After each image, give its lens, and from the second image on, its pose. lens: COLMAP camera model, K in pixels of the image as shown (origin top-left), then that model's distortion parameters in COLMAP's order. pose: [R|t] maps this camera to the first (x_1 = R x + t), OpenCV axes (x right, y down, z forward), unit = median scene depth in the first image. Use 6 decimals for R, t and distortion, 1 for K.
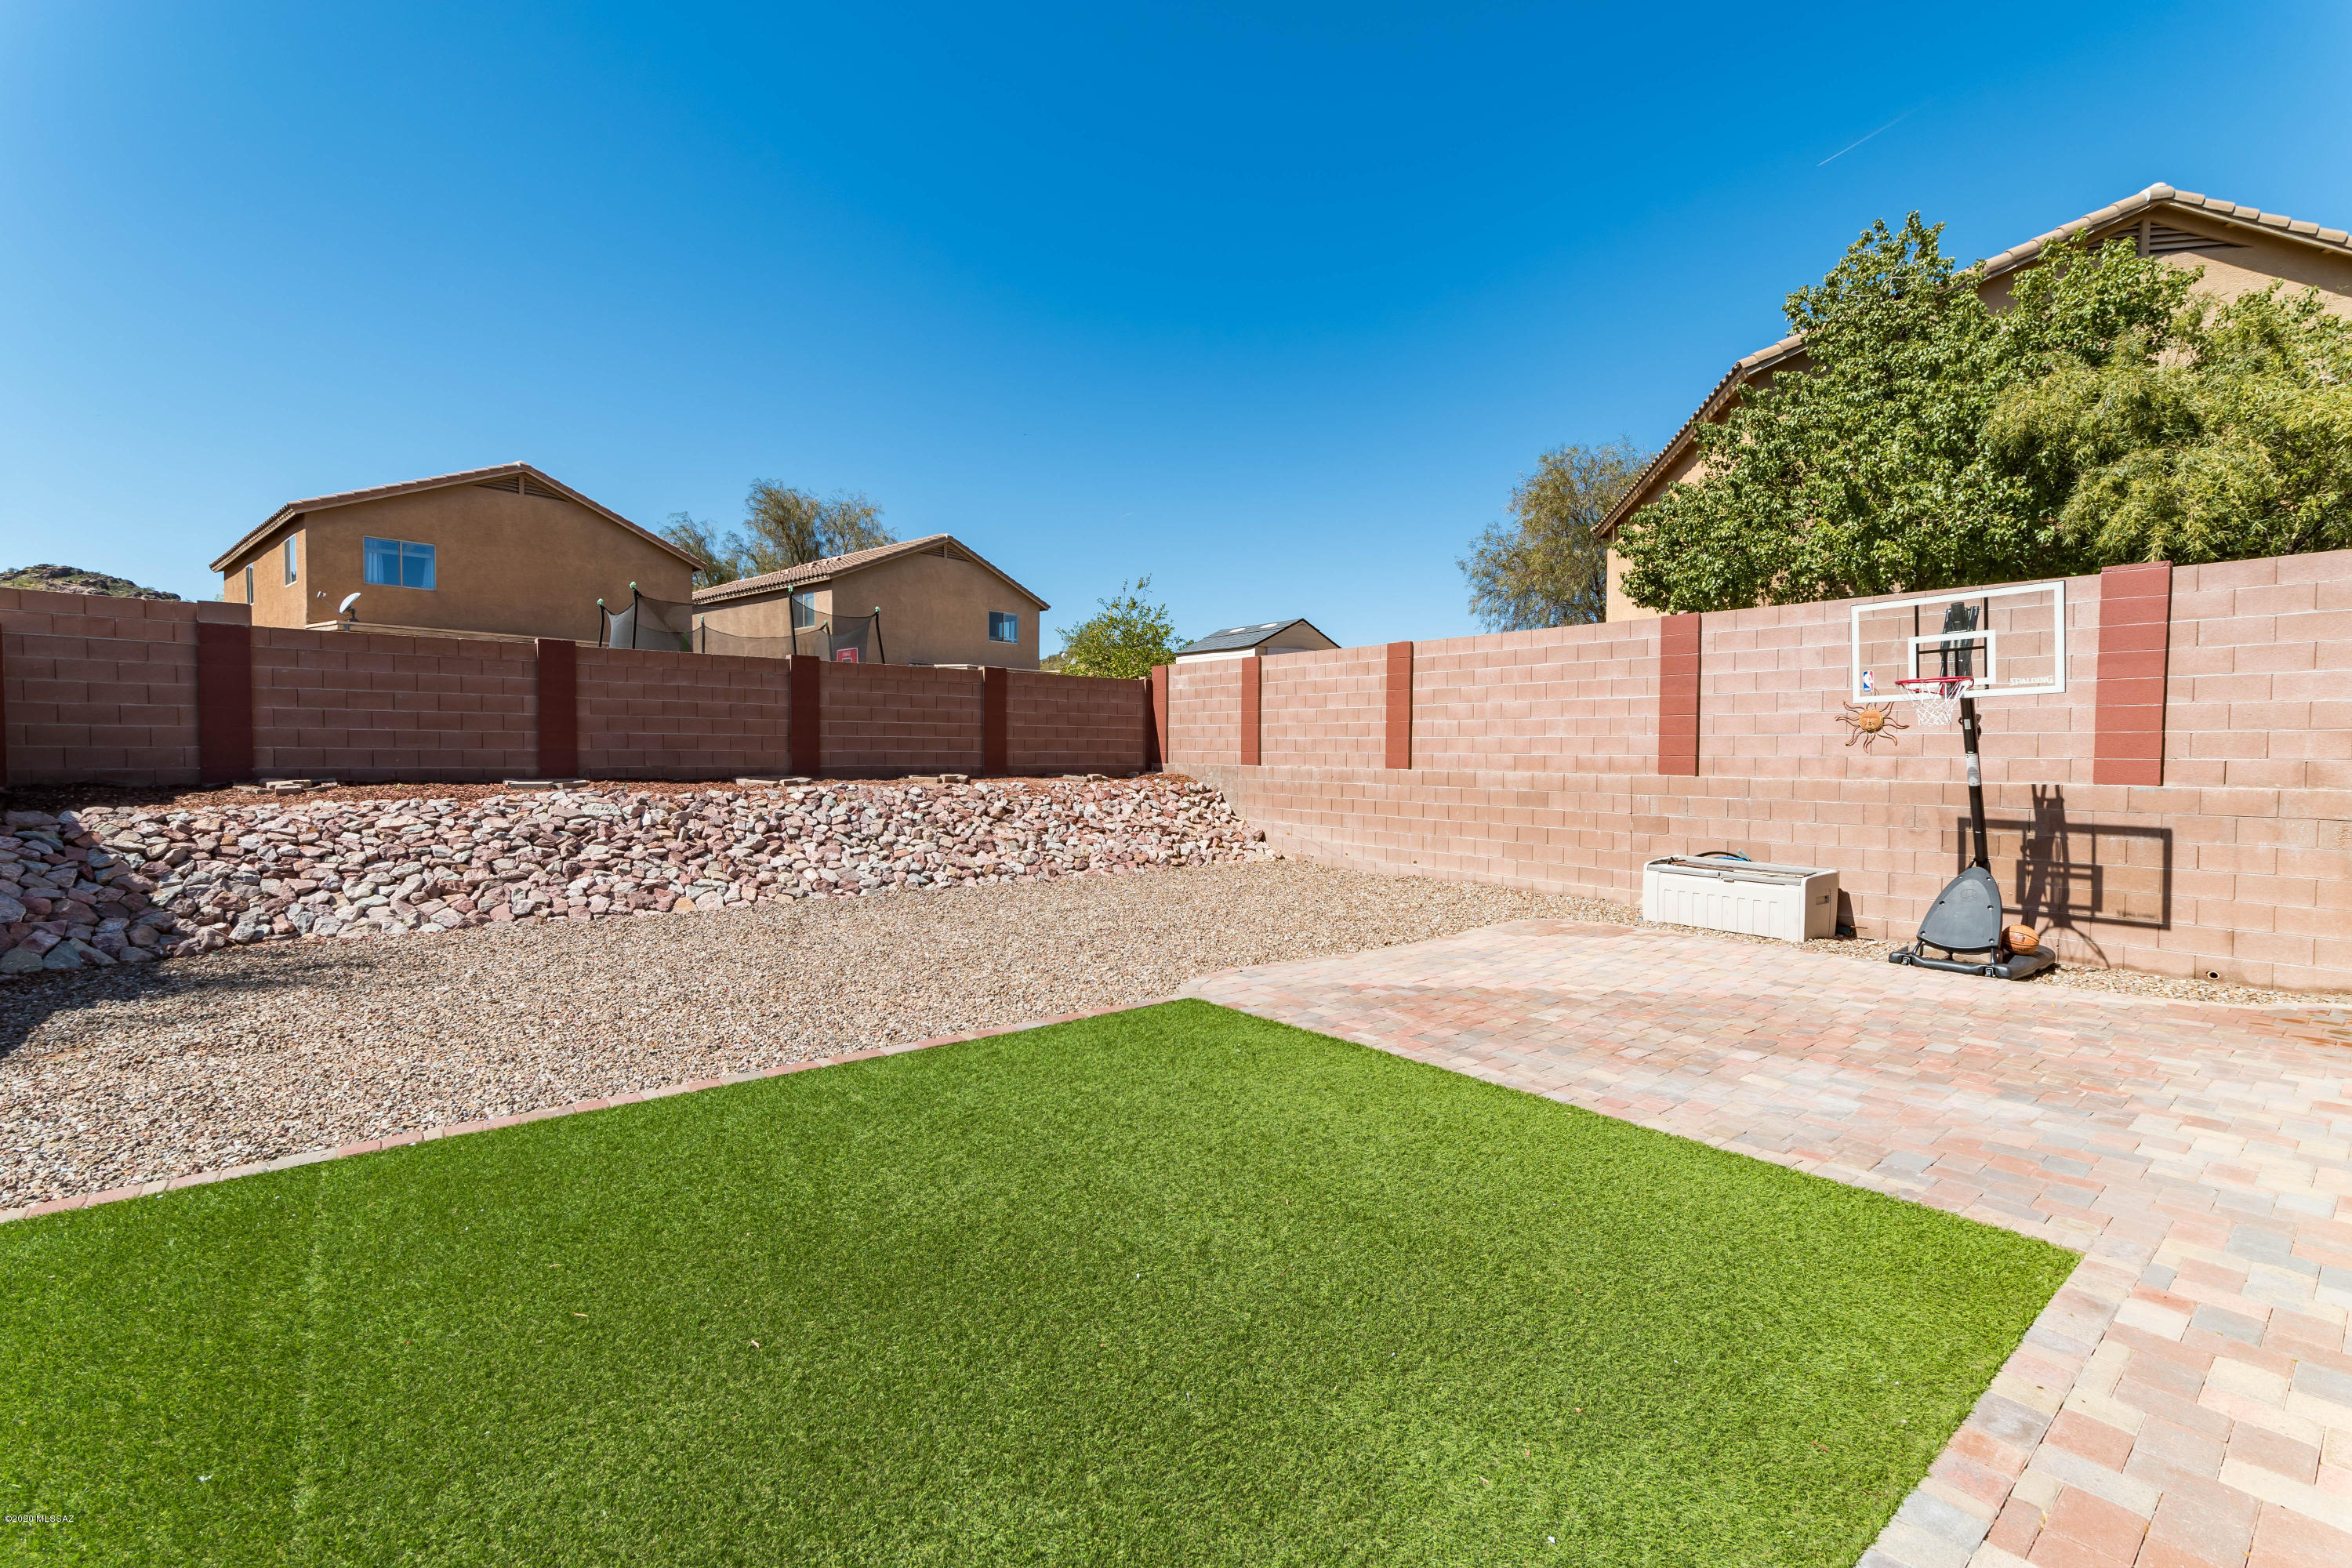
lens RADIAL K [[1027.7, 0, 1182.0], [0, 1027.7, 784.0], [0, 0, 1]] dist [-0.001436, 0.003711]
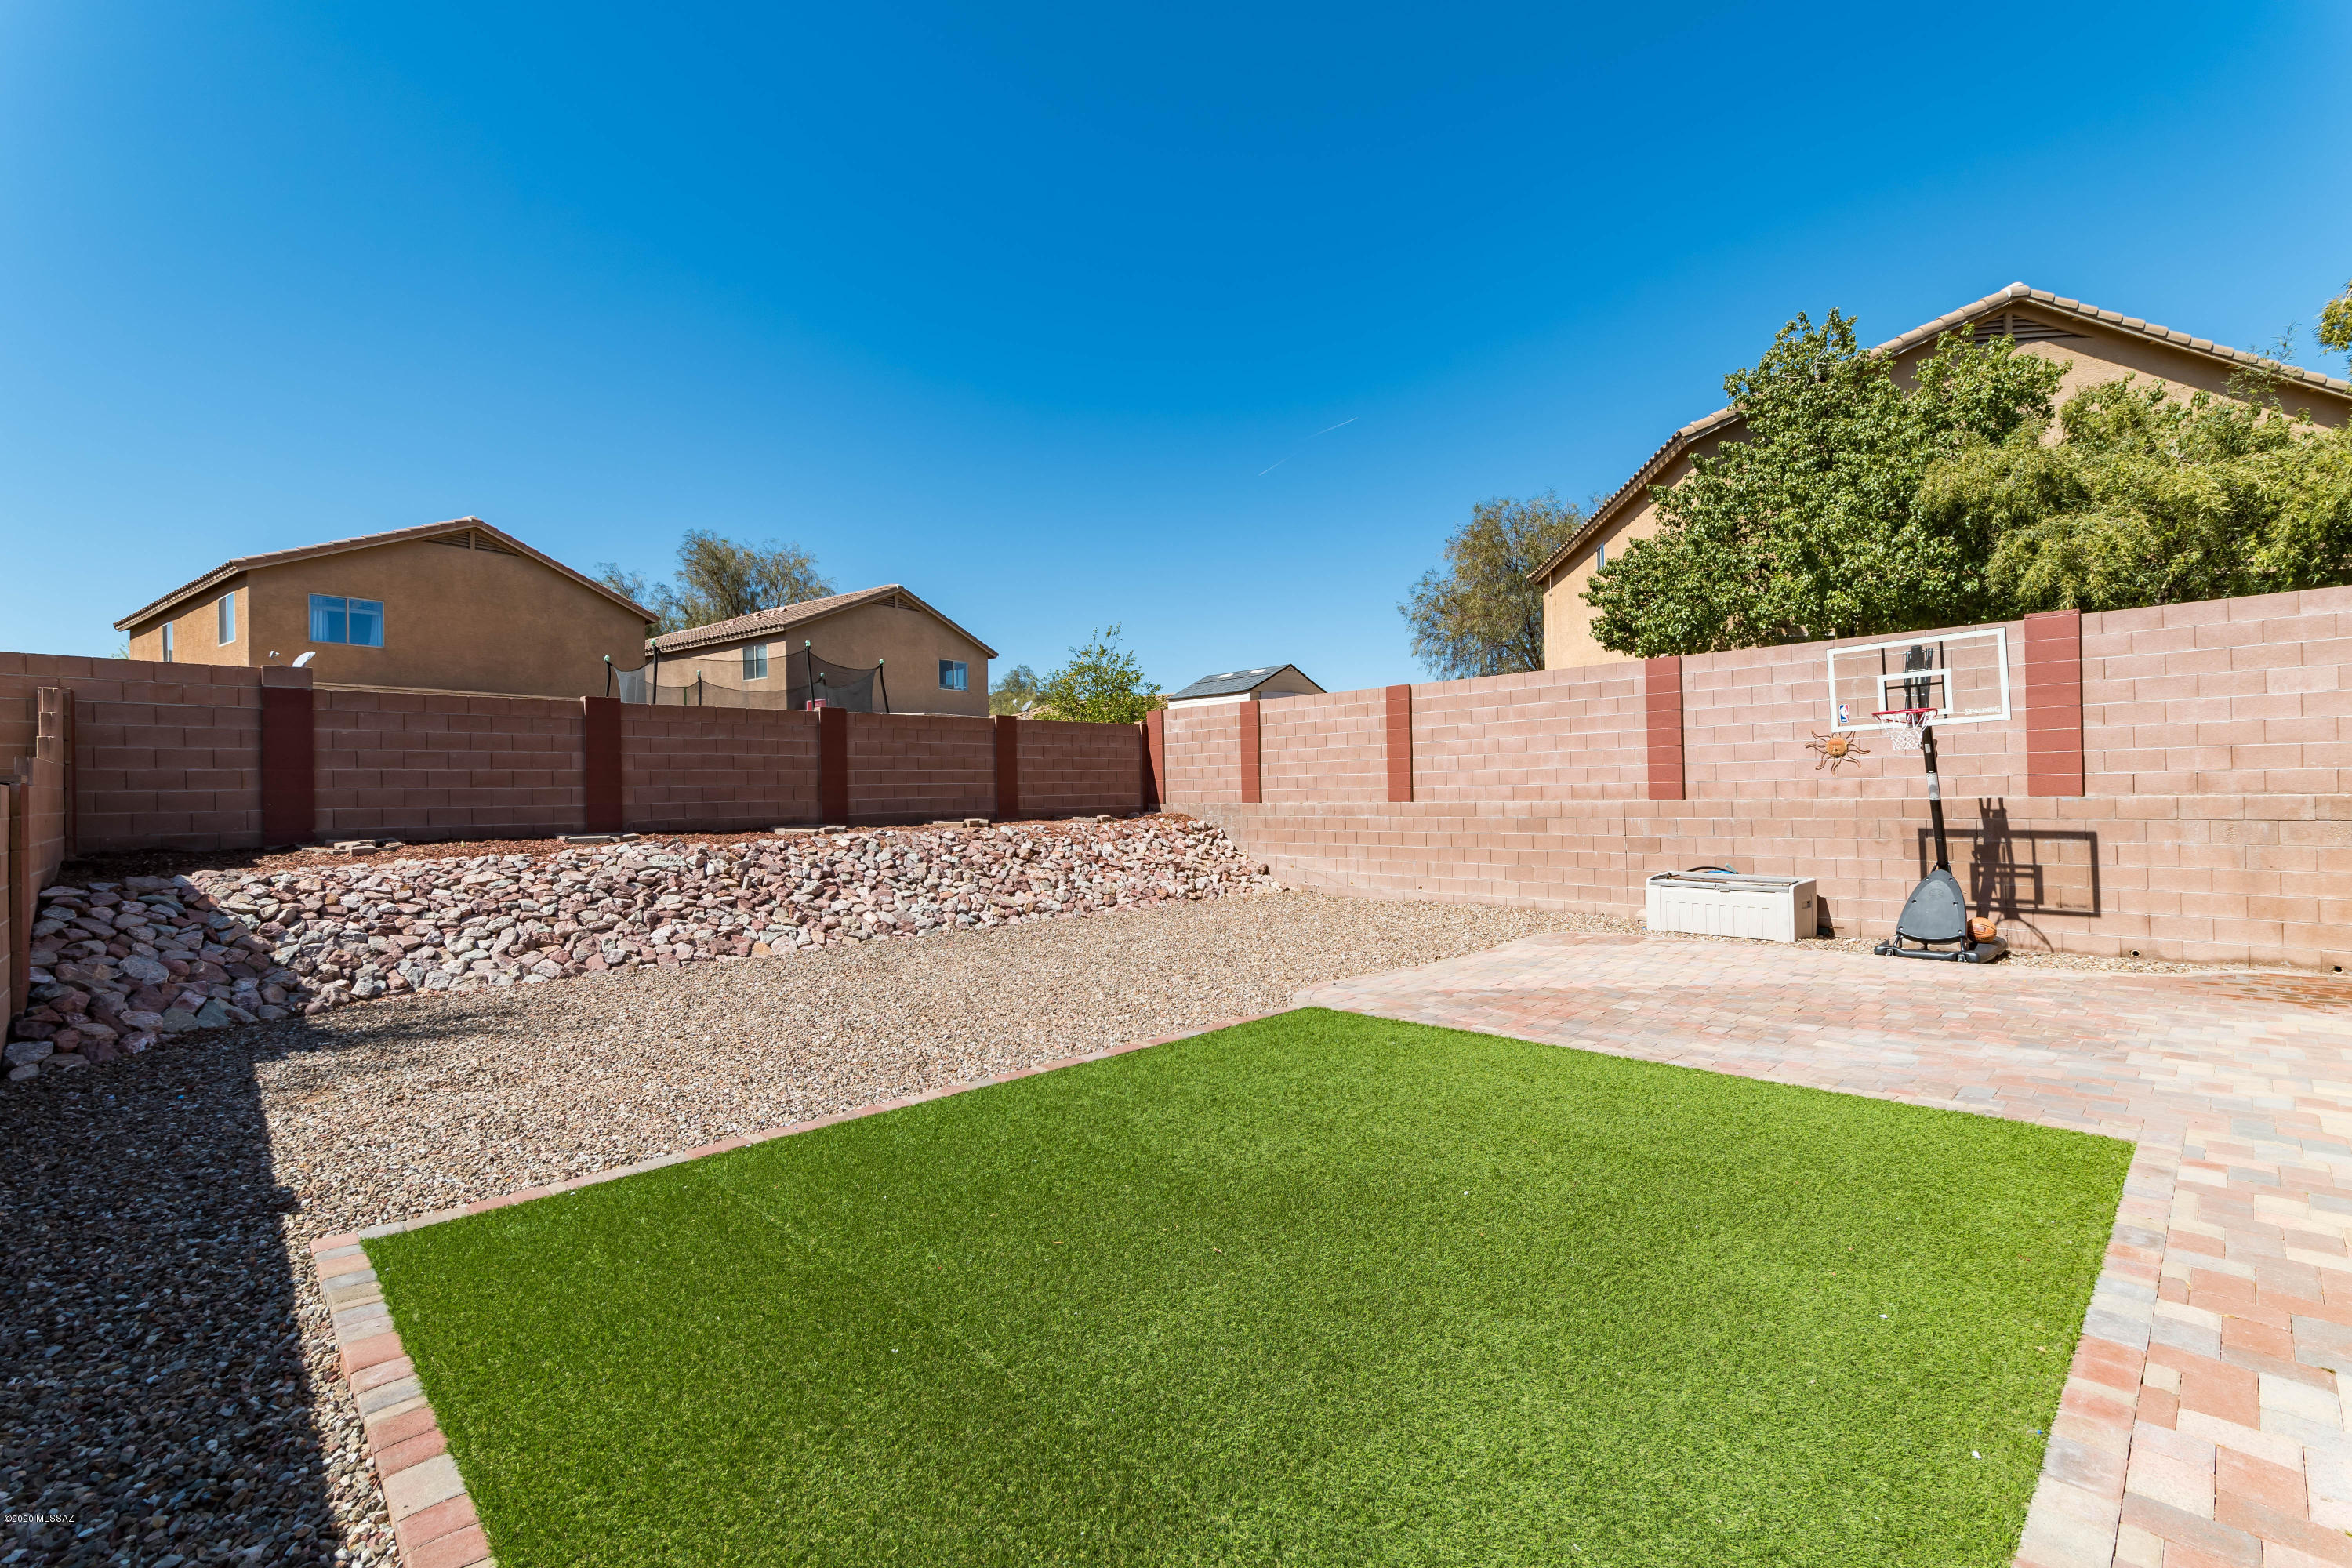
lens RADIAL K [[1027.7, 0, 1185.6], [0, 1027.7, 784.4], [0, 0, 1]] dist [-0.001436, 0.003711]
pose [[0.996017, -0.025206, 0.085524, -0.144158], [0.028704, 0.998791, -0.039911, 0.004758], [-0.084415, 0.042207, 0.995536, -0.076295]]
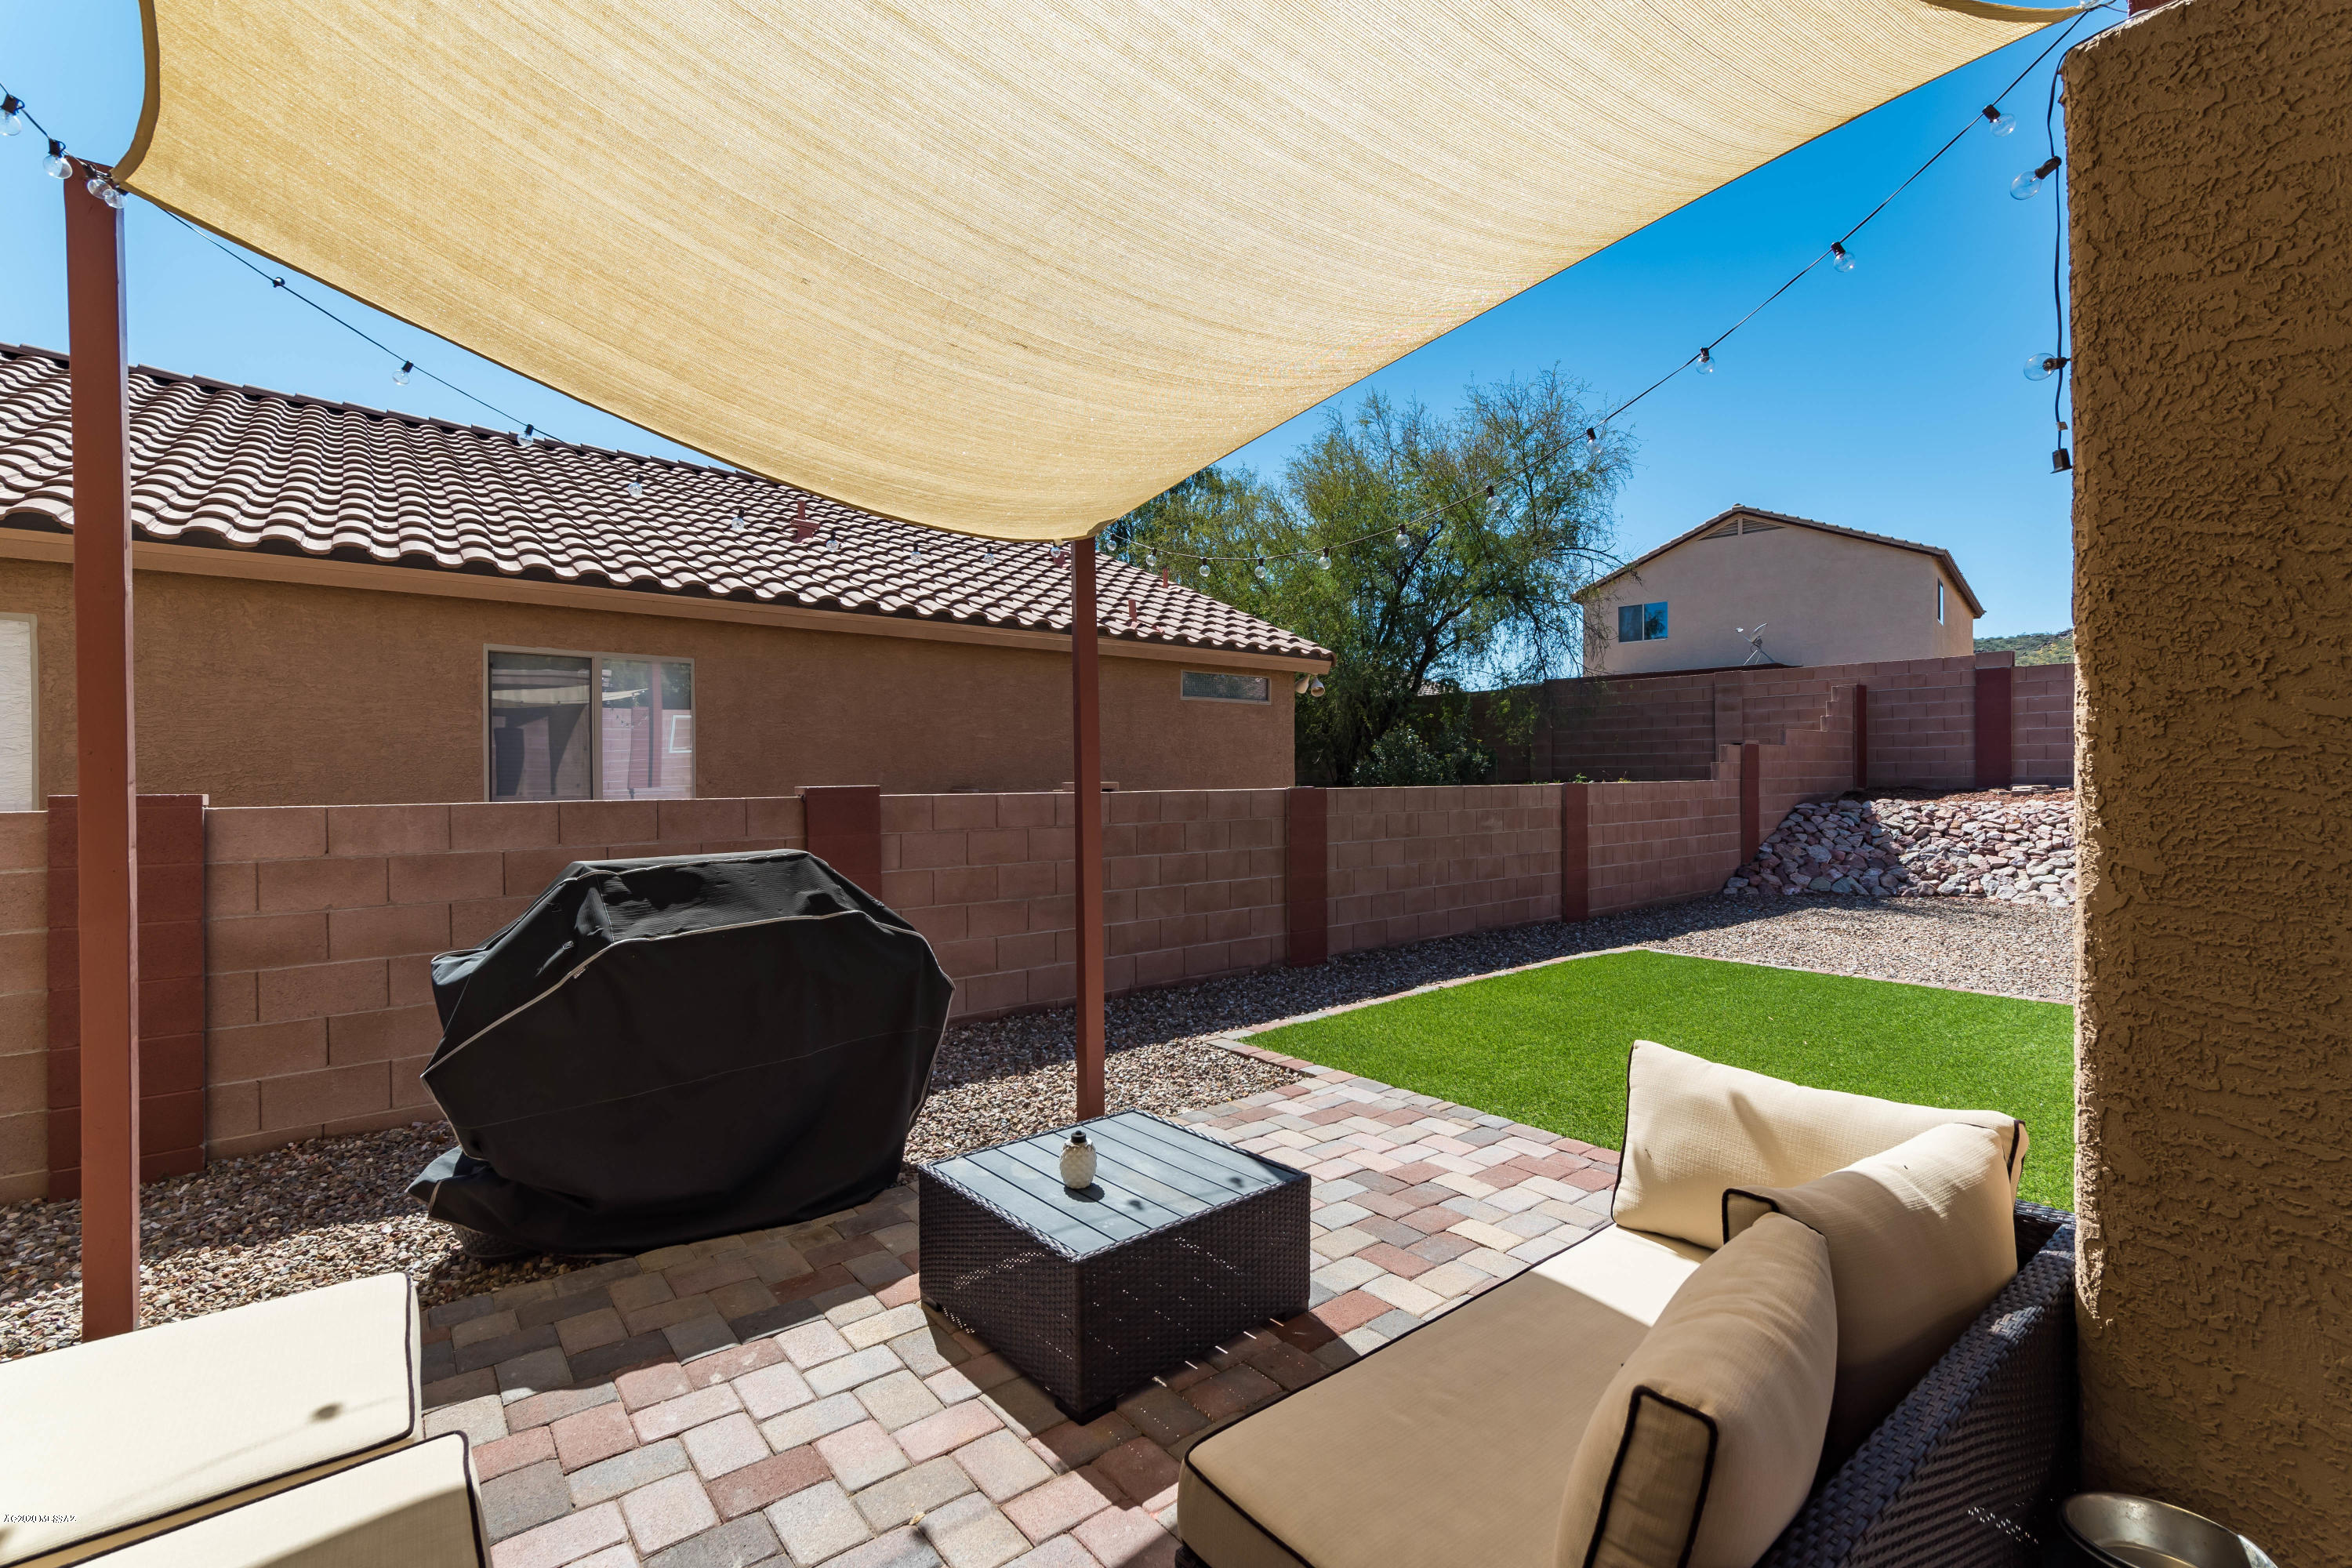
lens RADIAL K [[1027.7, 0, 1187.0], [0, 1027.7, 787.1], [0, 0, 1]] dist [-0.001436, 0.003711]
pose [[0.007296, 0.002924, -0.999969, 0.404852], [-0.022406, 0.999745, 0.002760, 0.019031], [0.999722, 0.022385, 0.007359, -0.054763]]
